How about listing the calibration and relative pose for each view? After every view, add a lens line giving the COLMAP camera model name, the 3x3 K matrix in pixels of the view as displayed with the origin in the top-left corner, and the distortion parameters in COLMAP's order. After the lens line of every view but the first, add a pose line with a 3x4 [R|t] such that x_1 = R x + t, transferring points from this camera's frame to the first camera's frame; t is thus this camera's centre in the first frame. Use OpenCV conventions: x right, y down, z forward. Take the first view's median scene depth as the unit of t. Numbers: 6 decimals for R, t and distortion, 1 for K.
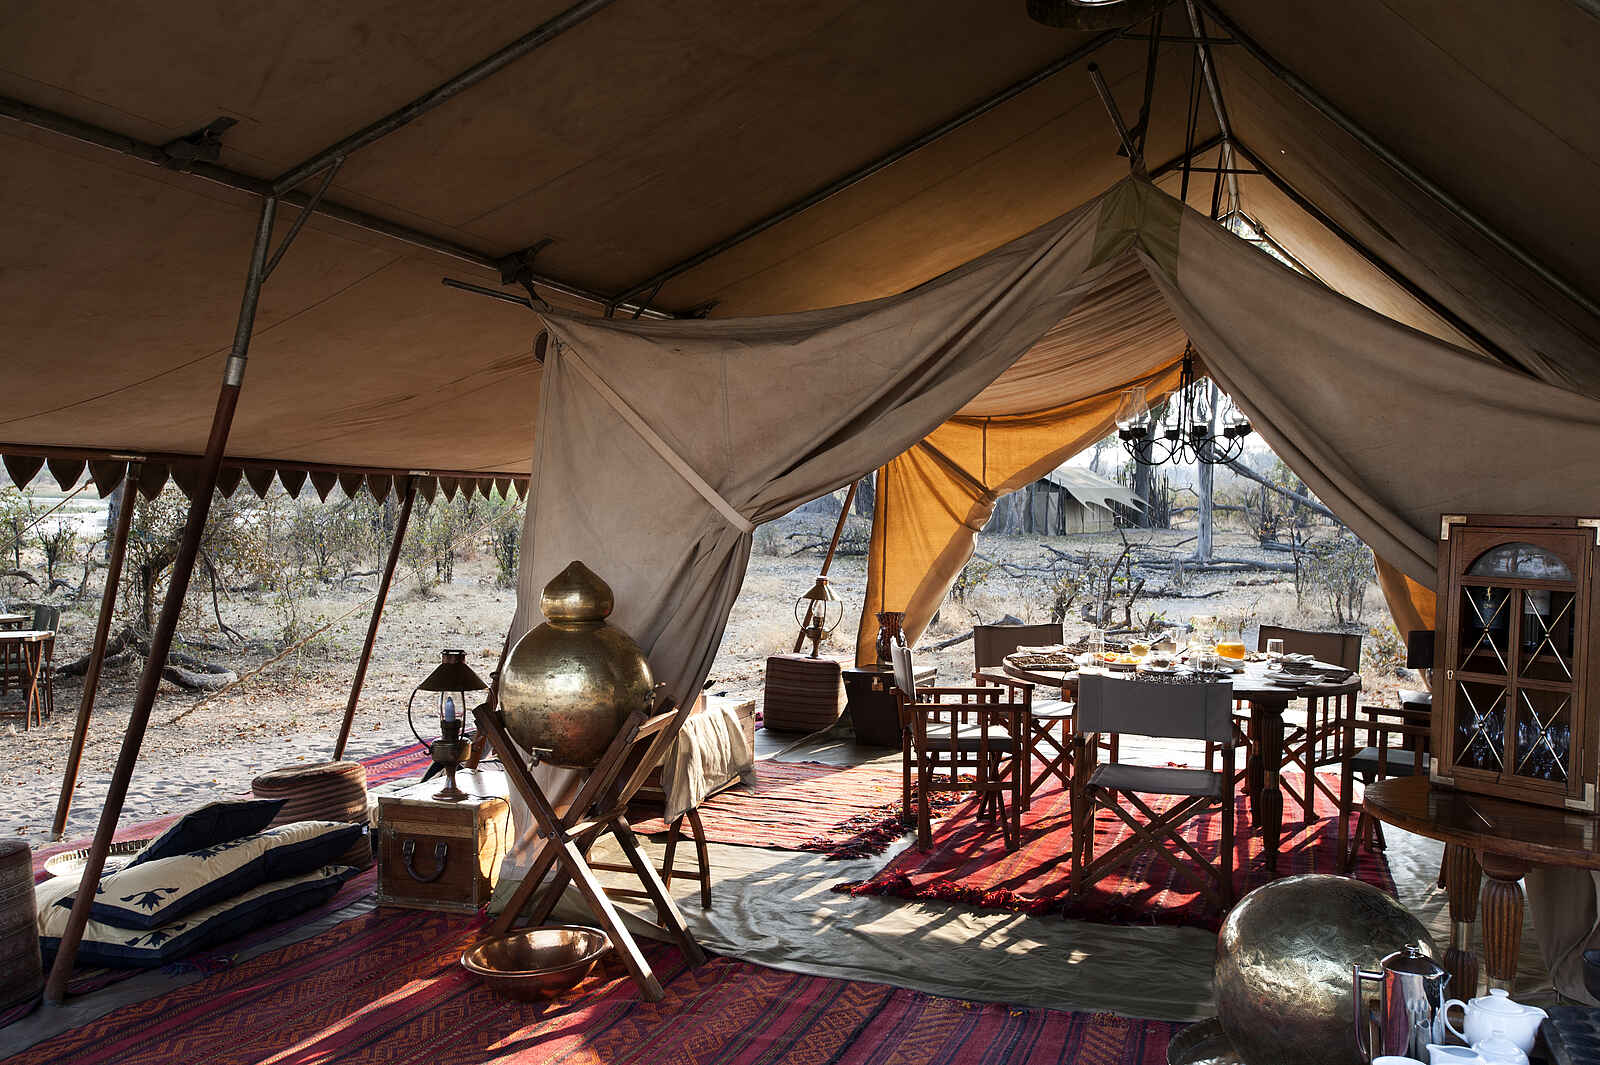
lens RADIAL K [[1427.1, 0, 791.1], [0, 1427.1, 542.8], [0, 0, 1]] dist [-0.001249, 0.017437]
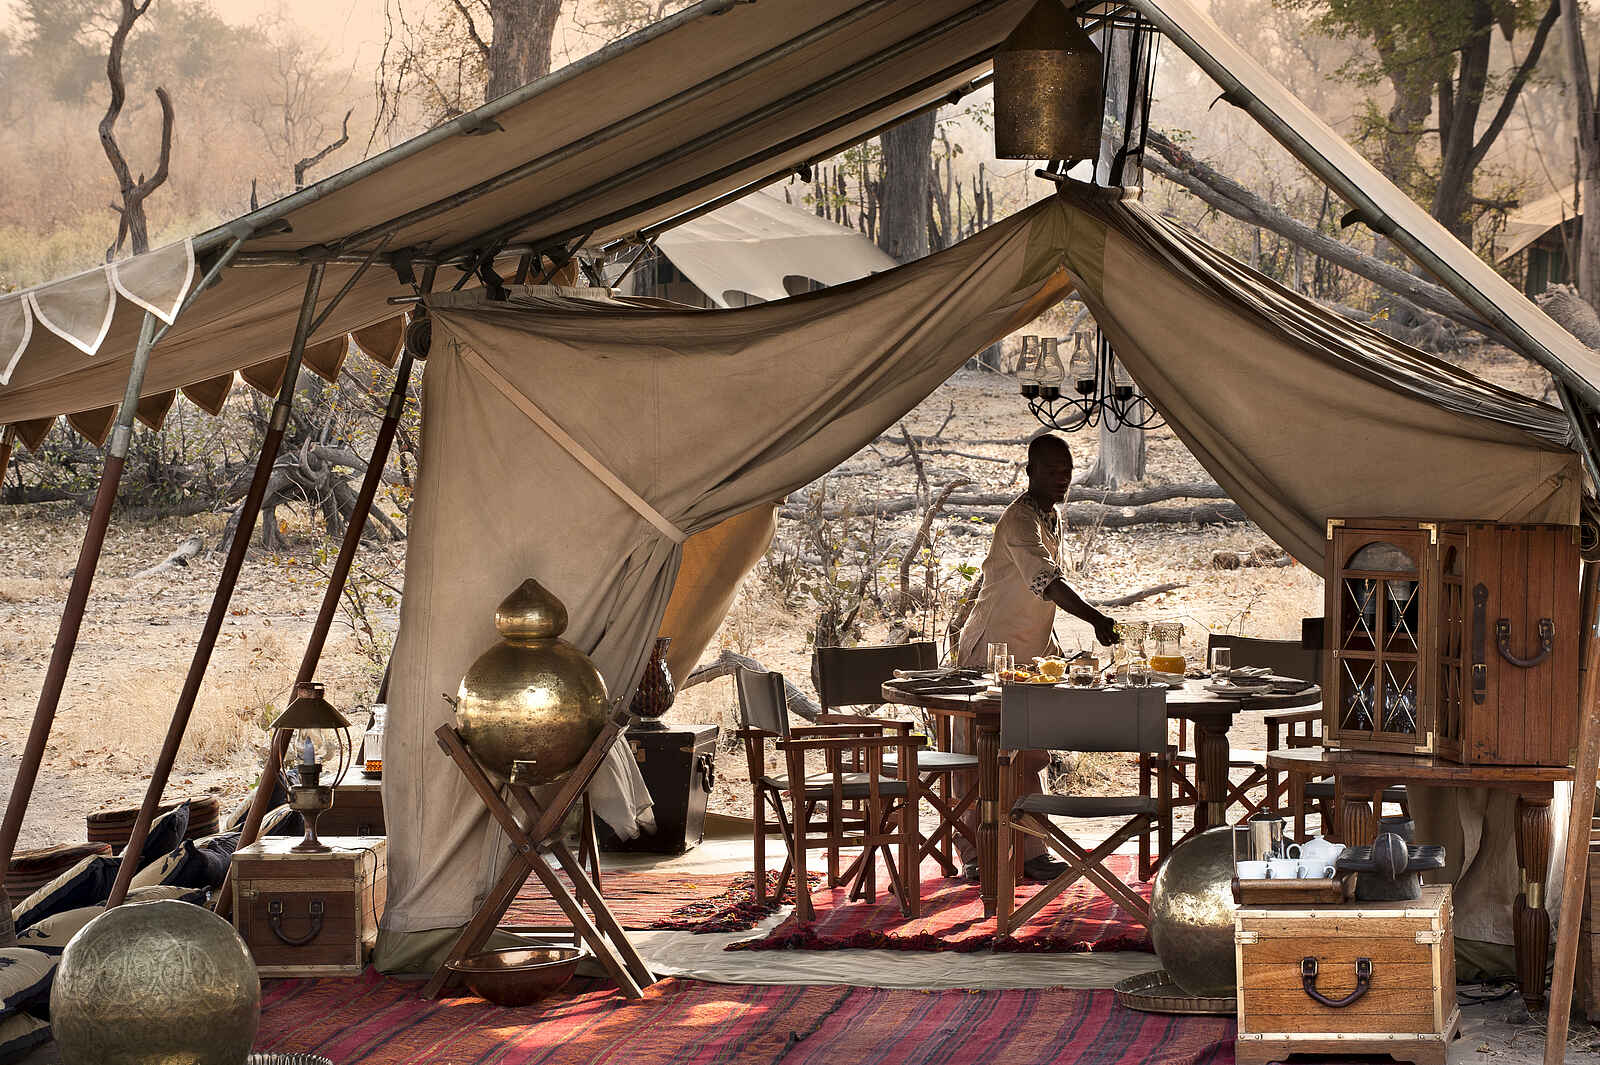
lens RADIAL K [[6452.1, 0, 800.8], [0, 6452.1, 529.6], [0, 0, 1]] dist [0.375358, 0.000000]
pose [[0.972549, -0.028990, 0.230886, -0.952829], [0.024352, 0.999441, 0.022913, -0.113839], [-0.231422, -0.016661, 0.972711, -3.251750]]
